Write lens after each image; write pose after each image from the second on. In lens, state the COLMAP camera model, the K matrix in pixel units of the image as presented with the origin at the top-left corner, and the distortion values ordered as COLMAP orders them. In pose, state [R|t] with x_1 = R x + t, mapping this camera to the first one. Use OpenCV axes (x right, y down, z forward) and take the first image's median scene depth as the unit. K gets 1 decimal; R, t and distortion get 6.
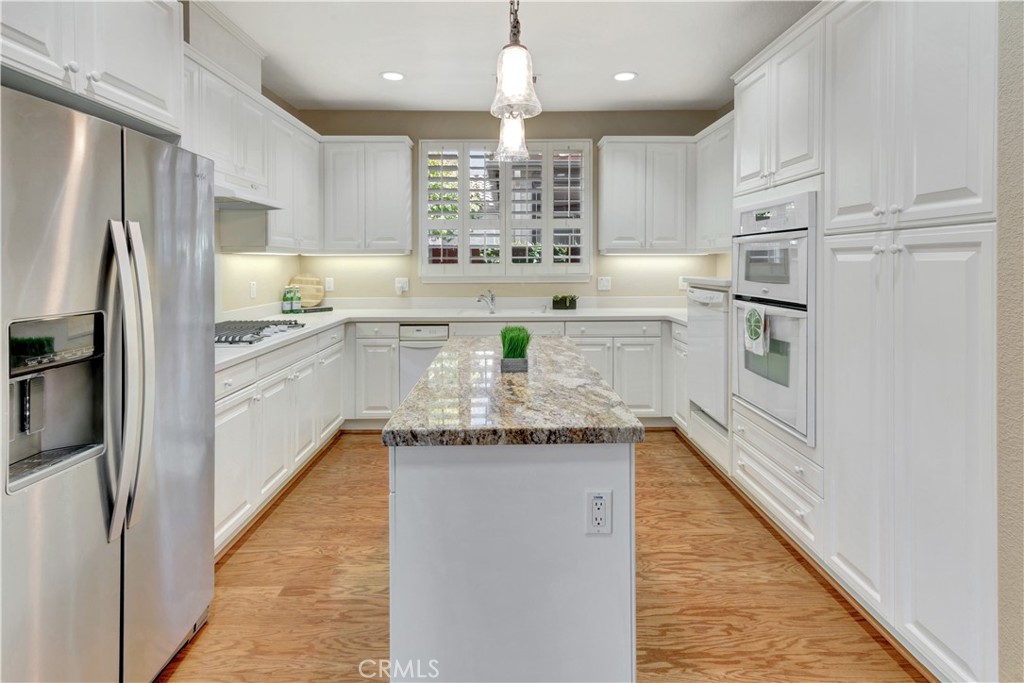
lens RADIAL K [[520.6, 0, 513.0], [0, 520.6, 260.6], [0, 0, 1]] dist [0.013518, -0.000087]
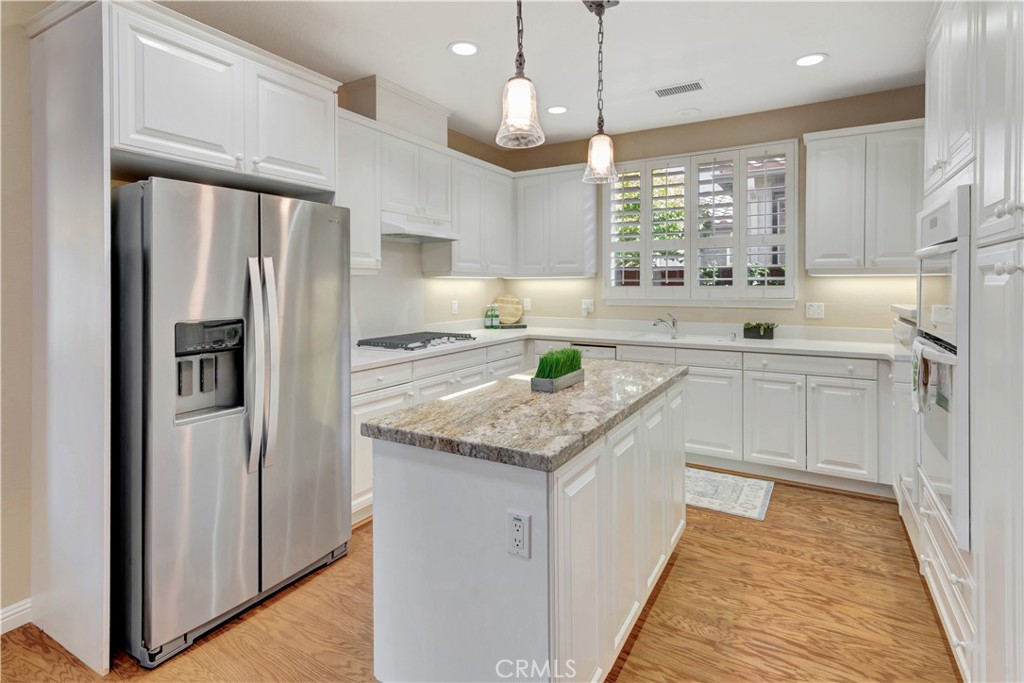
lens RADIAL K [[518.2, 0, 513.3], [0, 518.2, 283.0], [0, 0, 1]] dist [0.018109, -0.000552]
pose [[0.853634, -0.000259, -0.520874, 0.285099], [0.001237, 0.999998, 0.001530, -0.002527], [0.520872, -0.001950, 0.853632, 0.056692]]
